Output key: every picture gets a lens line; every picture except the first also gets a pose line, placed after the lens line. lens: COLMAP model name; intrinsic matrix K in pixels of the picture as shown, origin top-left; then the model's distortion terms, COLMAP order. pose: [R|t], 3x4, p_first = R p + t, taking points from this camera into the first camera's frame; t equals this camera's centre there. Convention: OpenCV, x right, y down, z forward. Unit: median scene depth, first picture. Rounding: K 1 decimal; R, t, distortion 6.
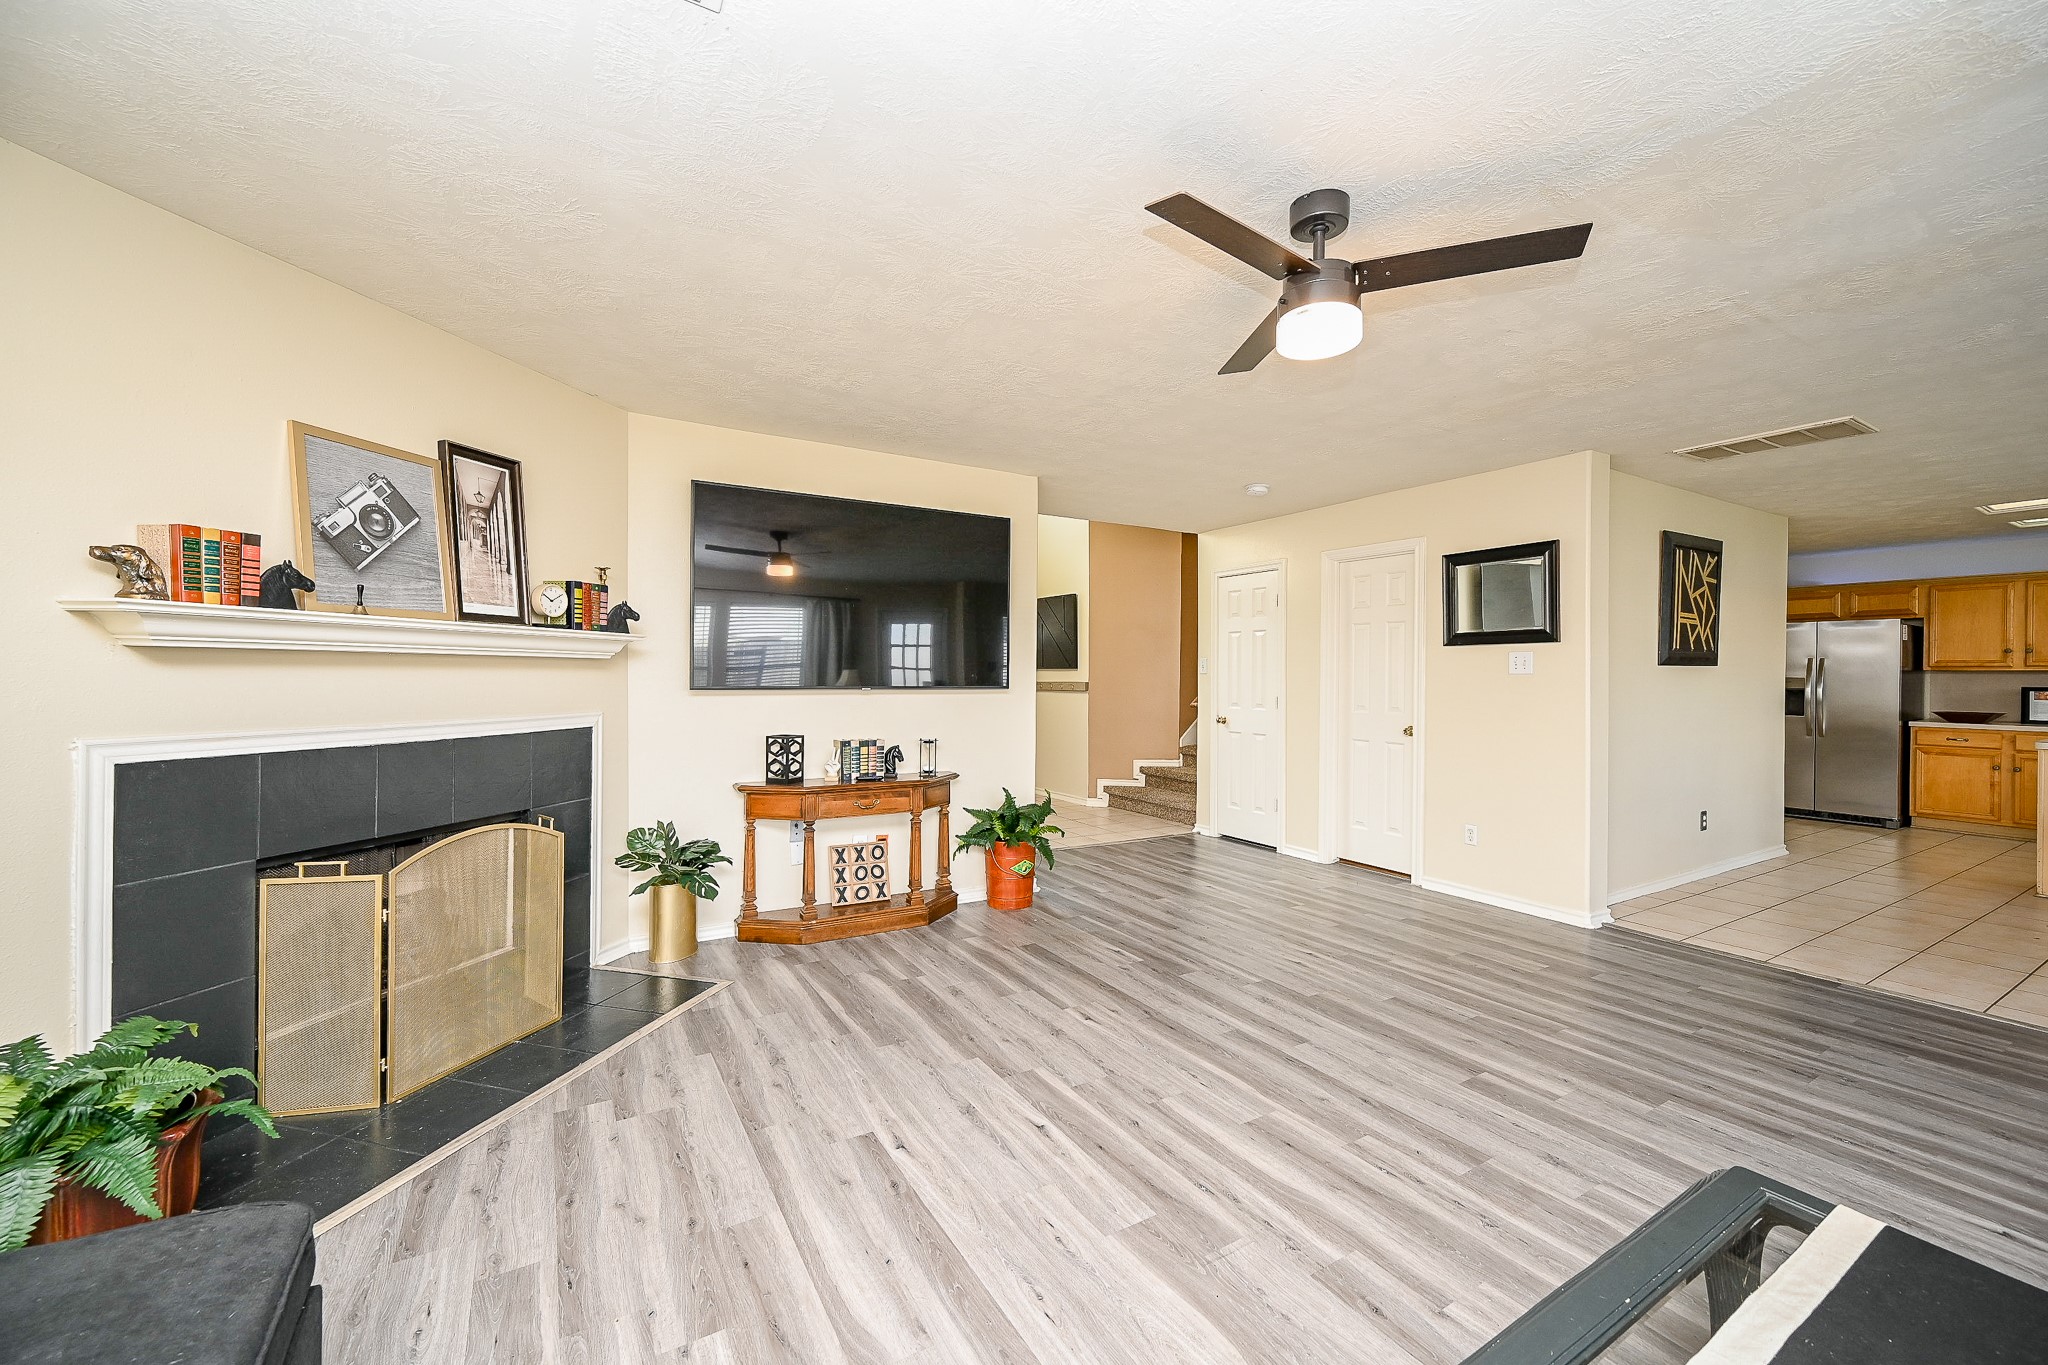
lens RADIAL K [[814.3, 0, 1022.1], [0, 814.3, 676.6], [0, 0, 1]] dist [-0.000308, -0.000022]
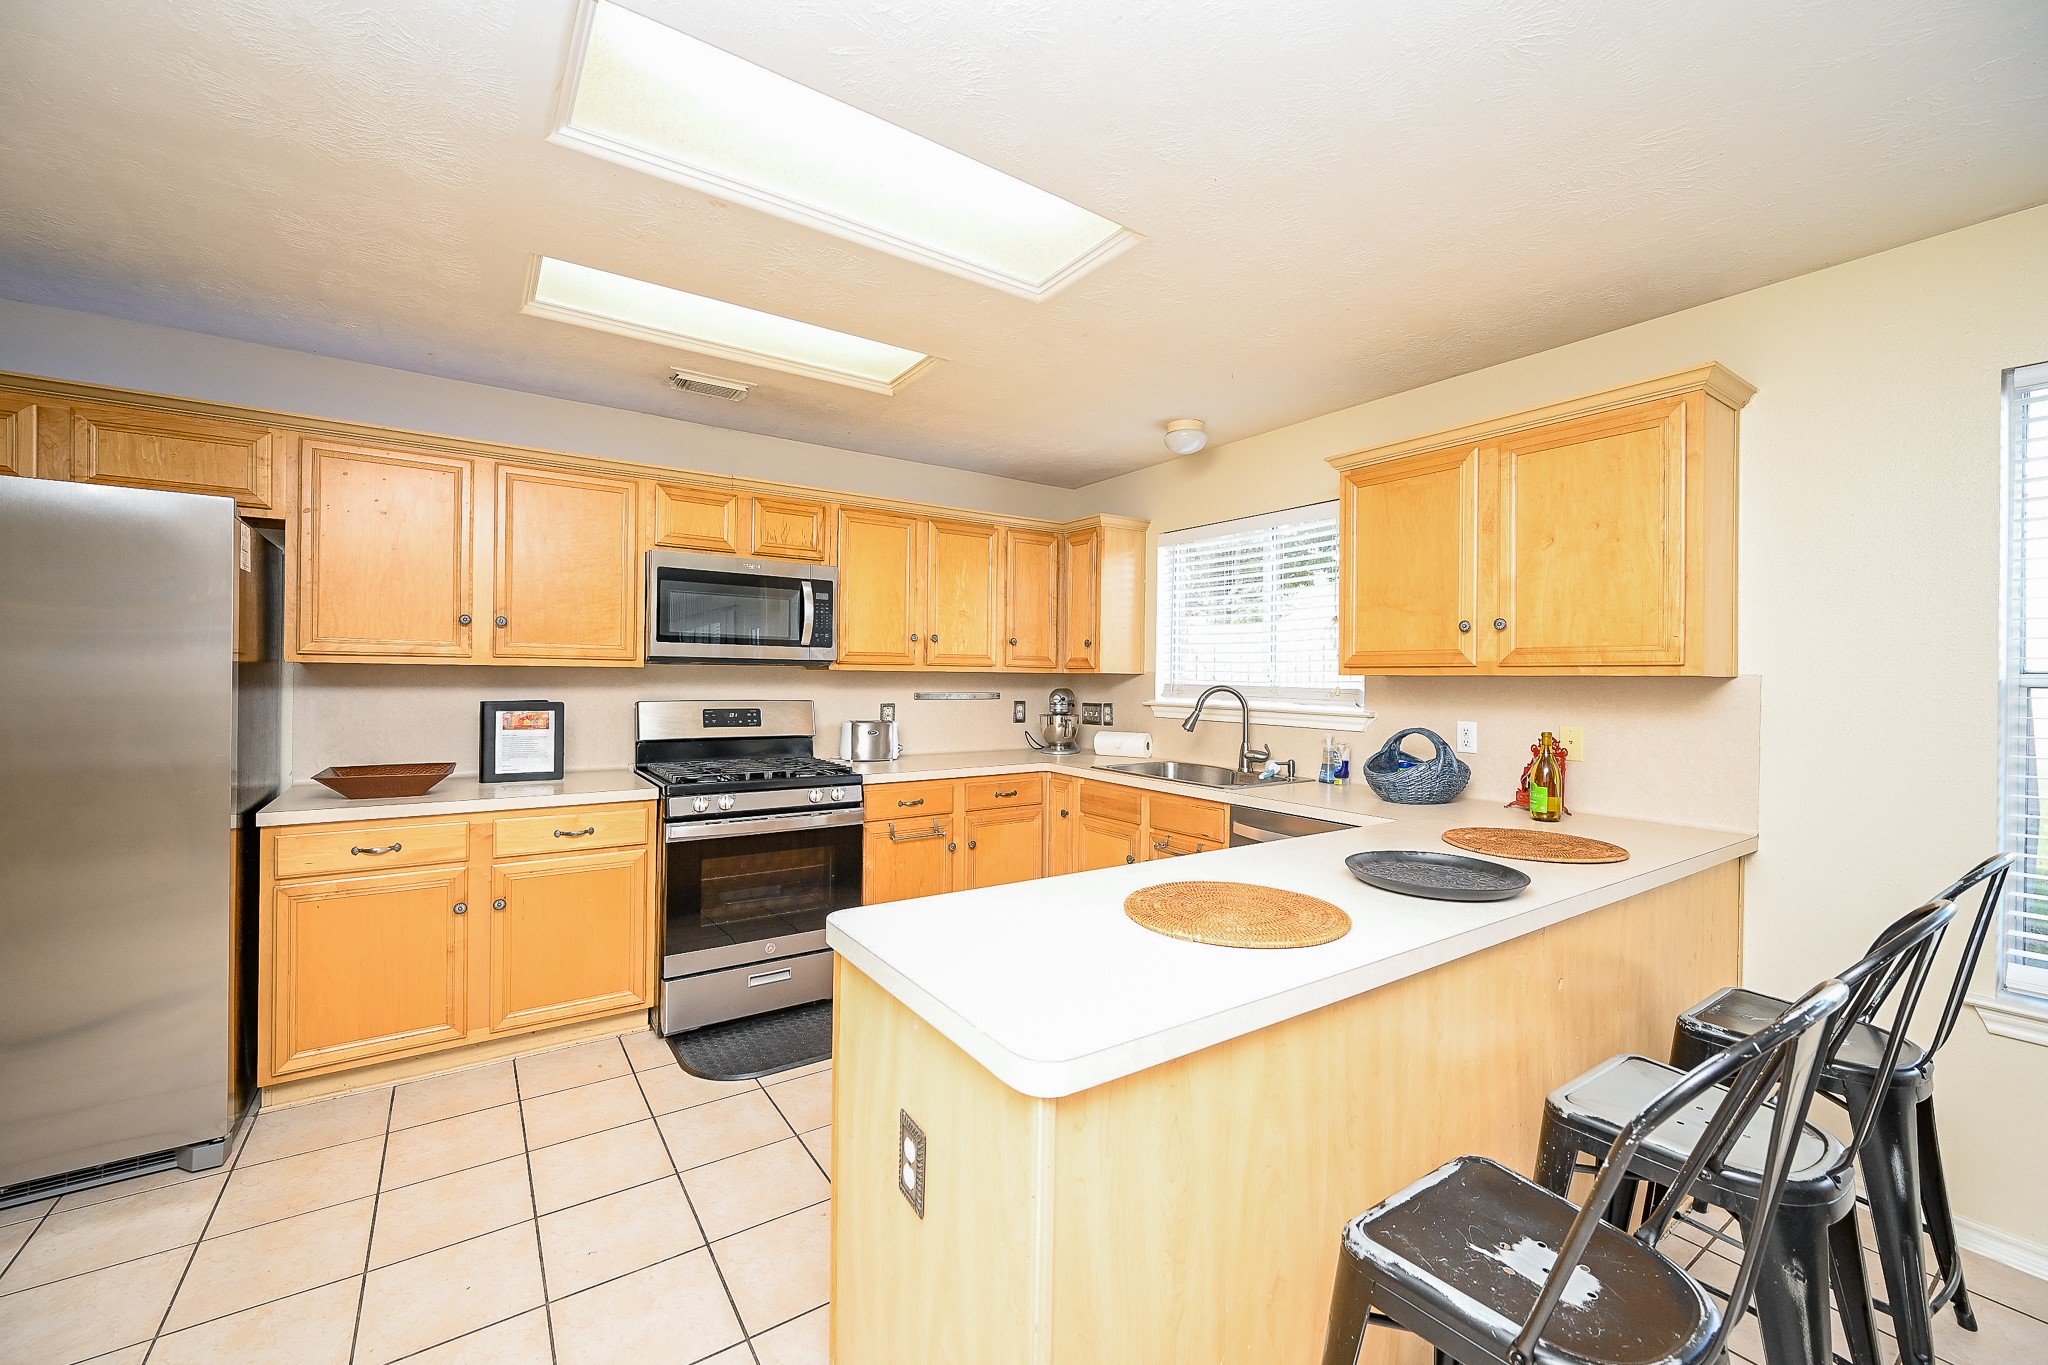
lens RADIAL K [[814.3, 0, 1021.4], [0, 814.3, 680.0], [0, 0, 1]] dist [-0.000308, -0.000022]
pose [[-0.060026, -0.012186, 0.998122, 0.761951], [-0.012461, 0.999857, 0.011458, -0.008168], [-0.998119, -0.011750, -0.060170, 0.730960]]
